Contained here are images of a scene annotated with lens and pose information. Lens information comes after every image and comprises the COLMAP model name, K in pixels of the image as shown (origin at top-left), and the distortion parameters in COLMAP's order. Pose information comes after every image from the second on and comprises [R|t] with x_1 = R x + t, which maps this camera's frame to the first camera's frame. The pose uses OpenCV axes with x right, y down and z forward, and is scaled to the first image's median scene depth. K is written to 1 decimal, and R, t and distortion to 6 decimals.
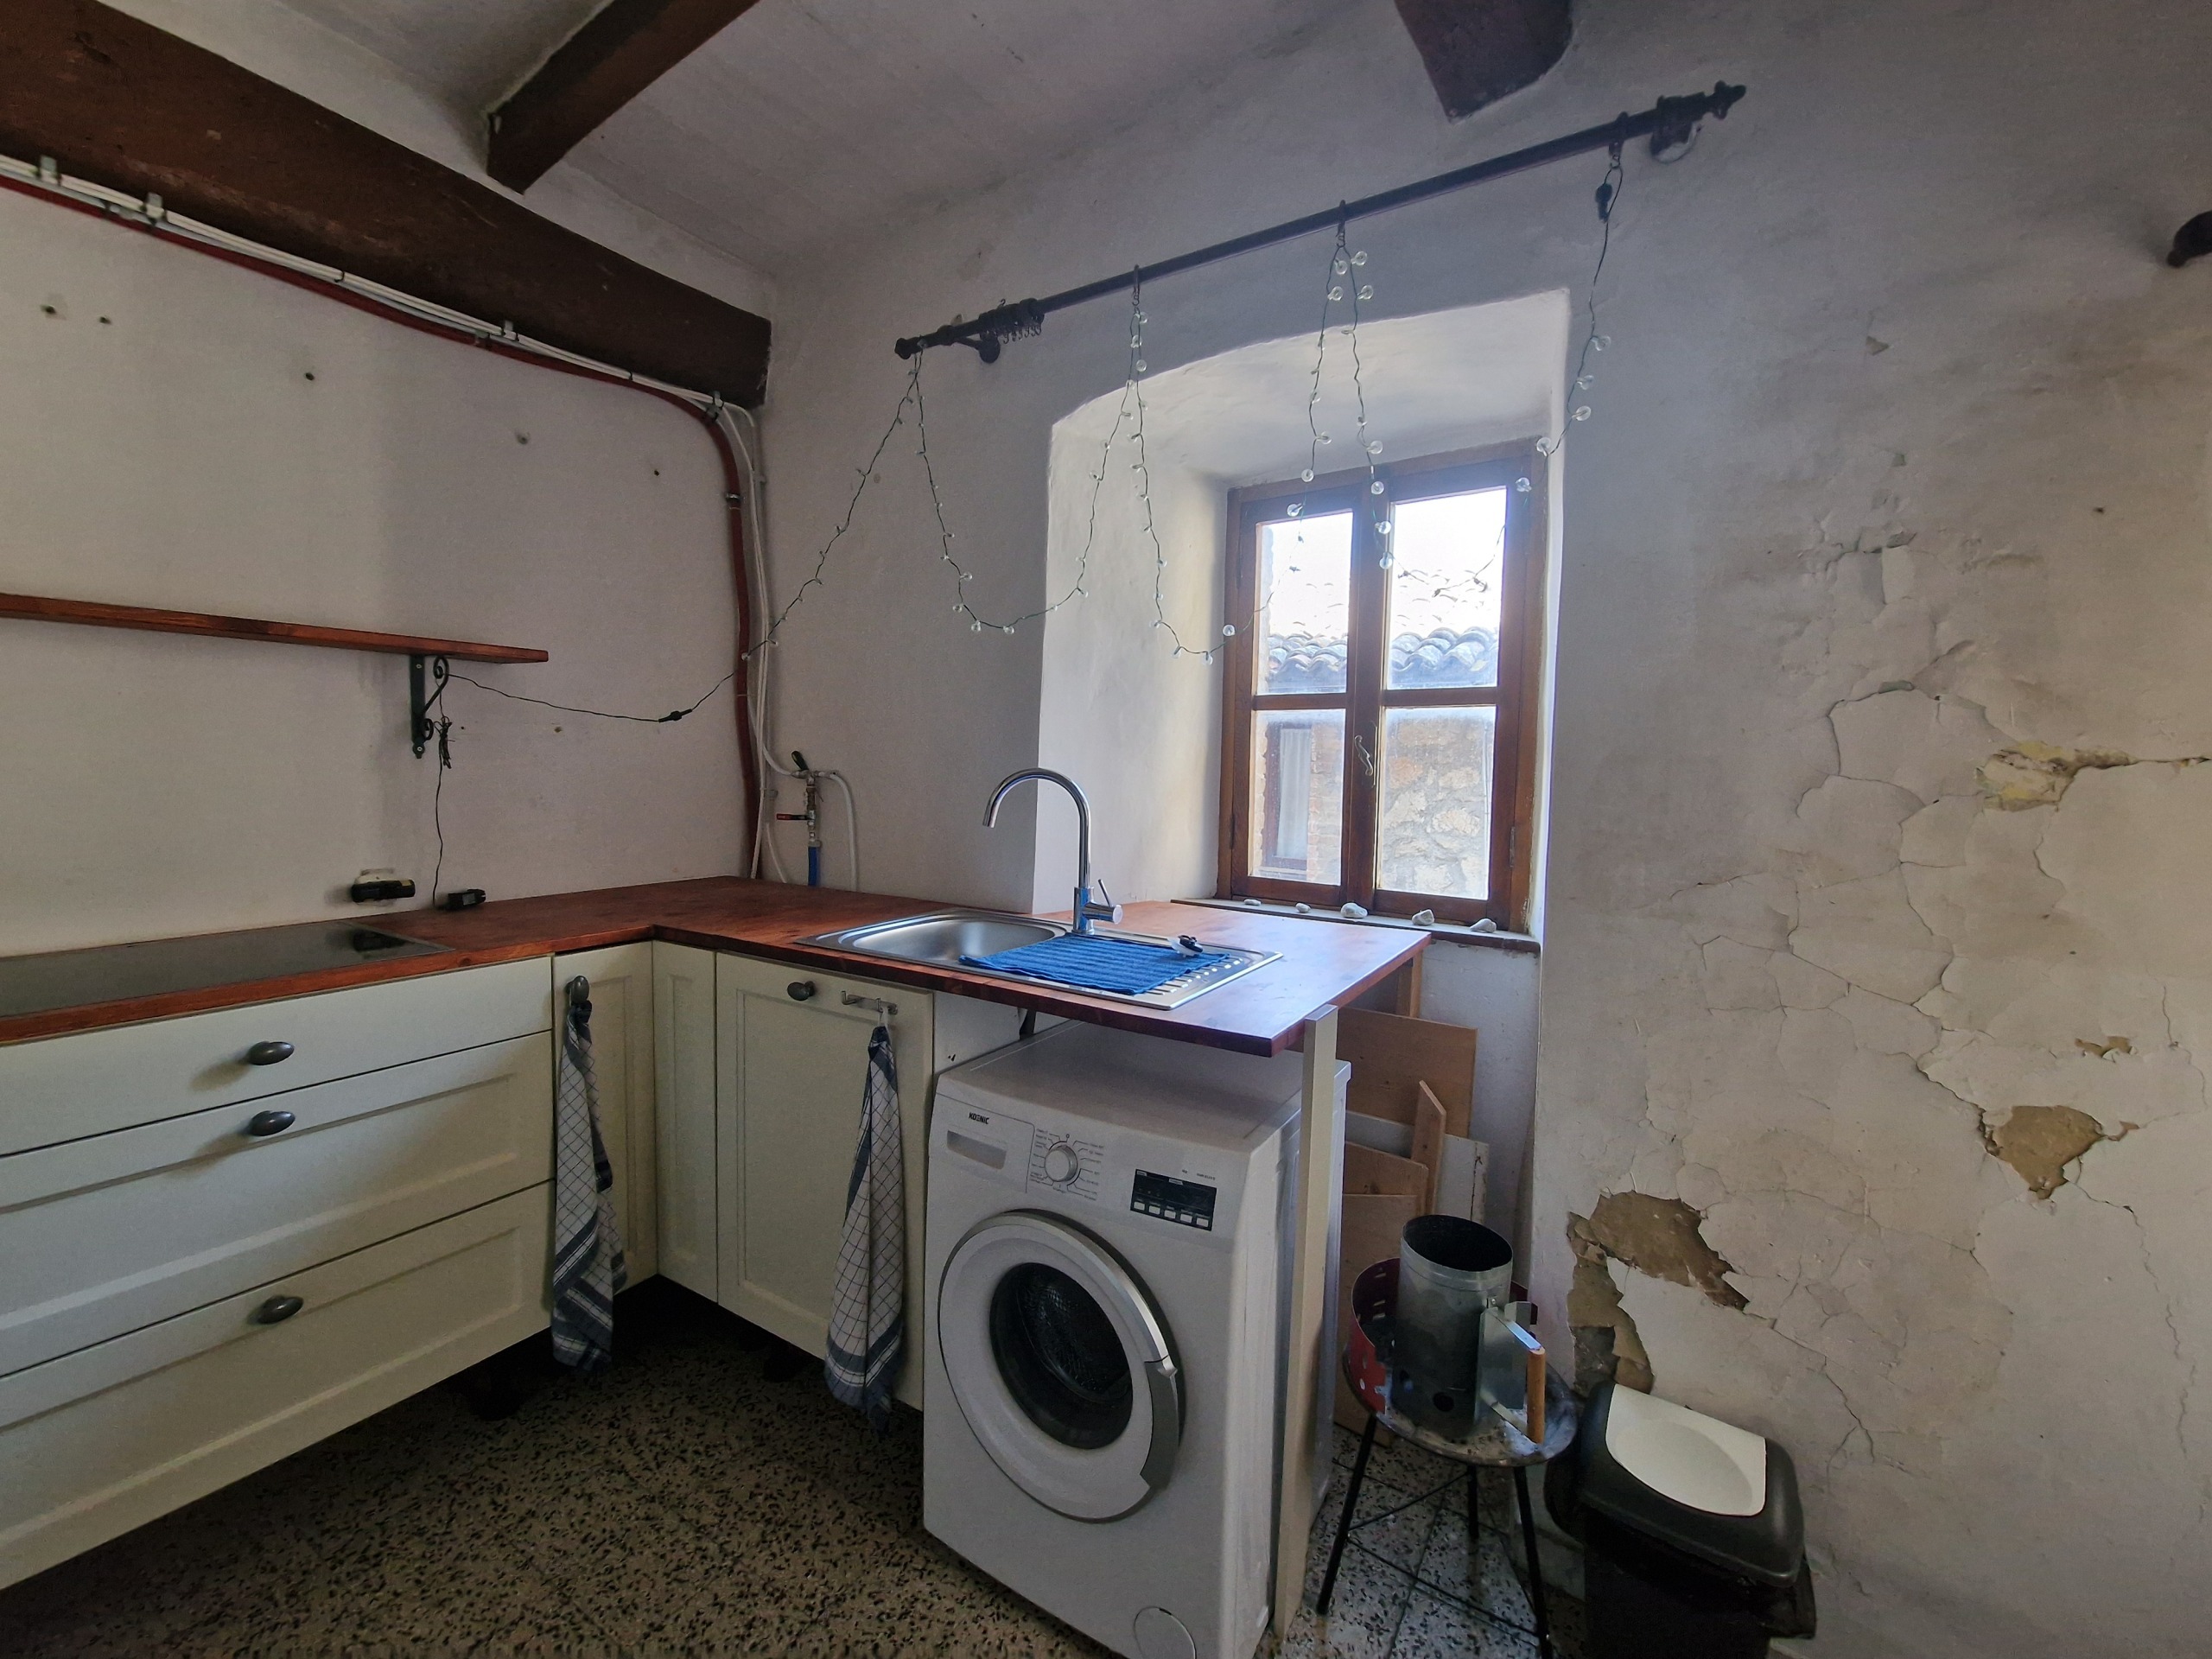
lens RADIAL K [[891.1, 0, 1107.2], [0, 891.1, 825.2], [0, 0, 1]] dist [0.003351, -0.003712]
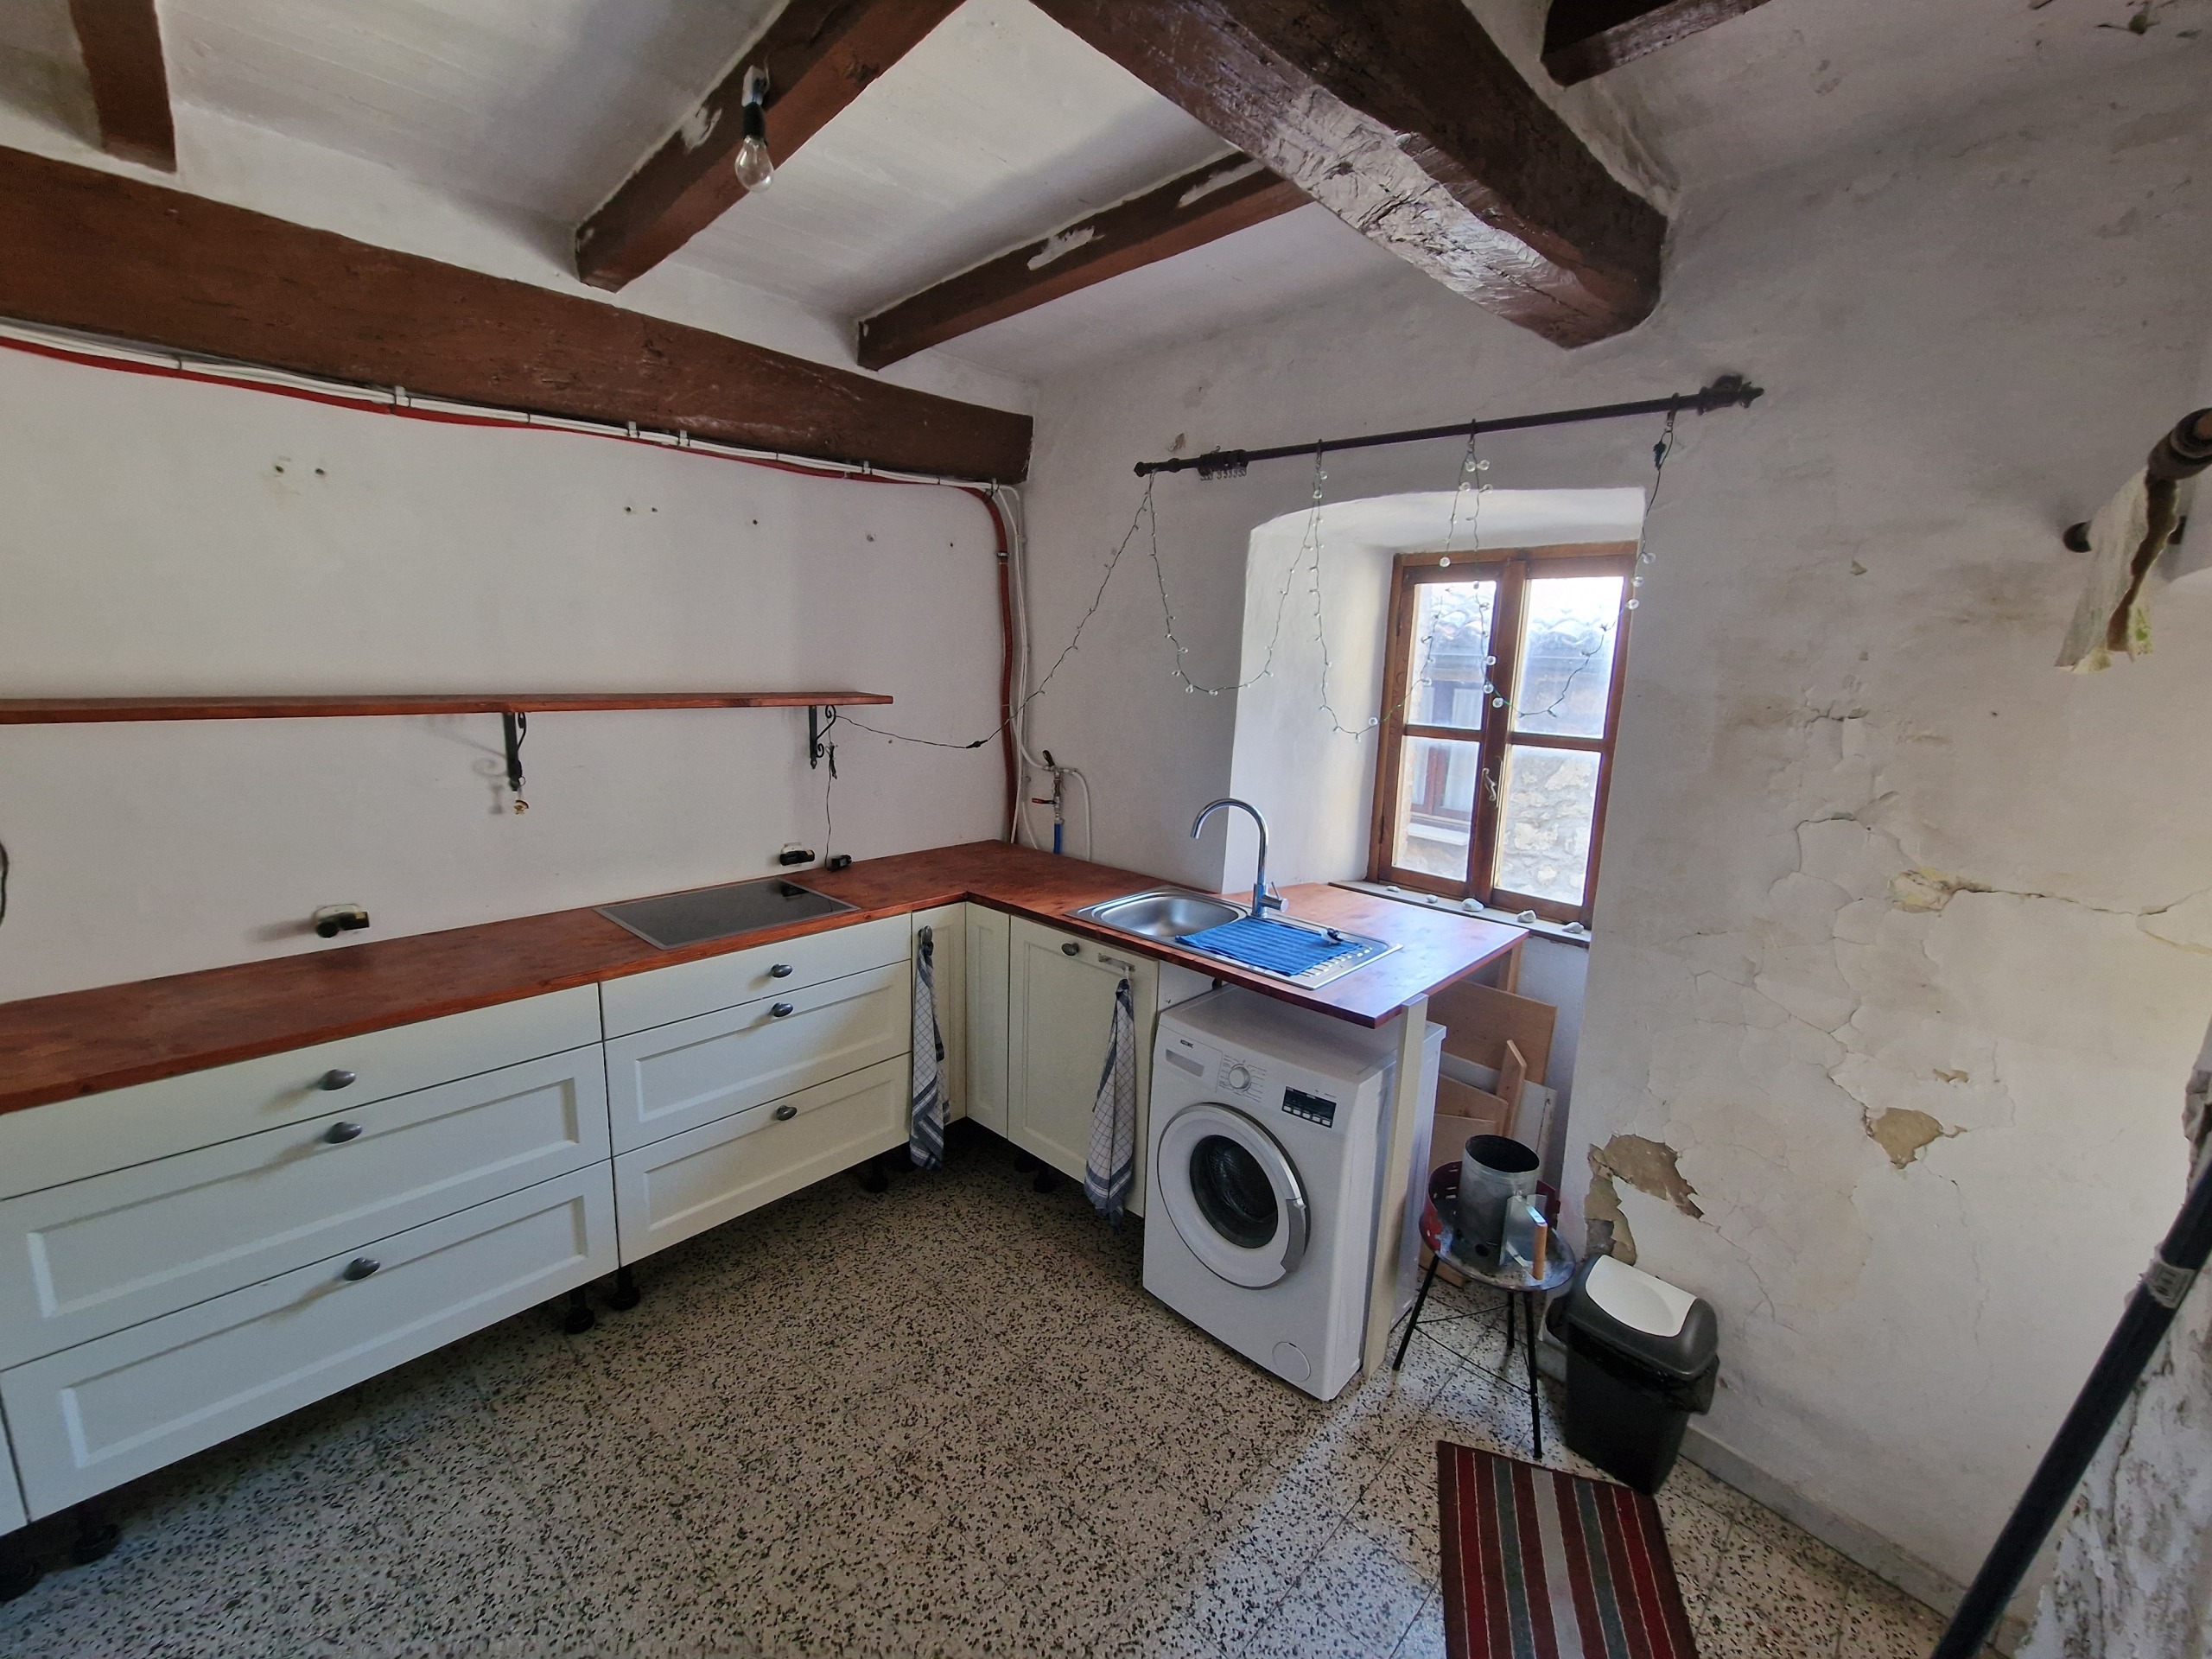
lens RADIAL K [[891.1, 0, 1110.6], [0, 891.1, 819.9], [0, 0, 1]] dist [0.003351, -0.003712]
pose [[0.980677, 0.044062, -0.190609, 0.005659], [-0.023091, 0.993566, 0.110874, -0.219479], [0.194268, -0.104330, 0.975385, -0.484098]]
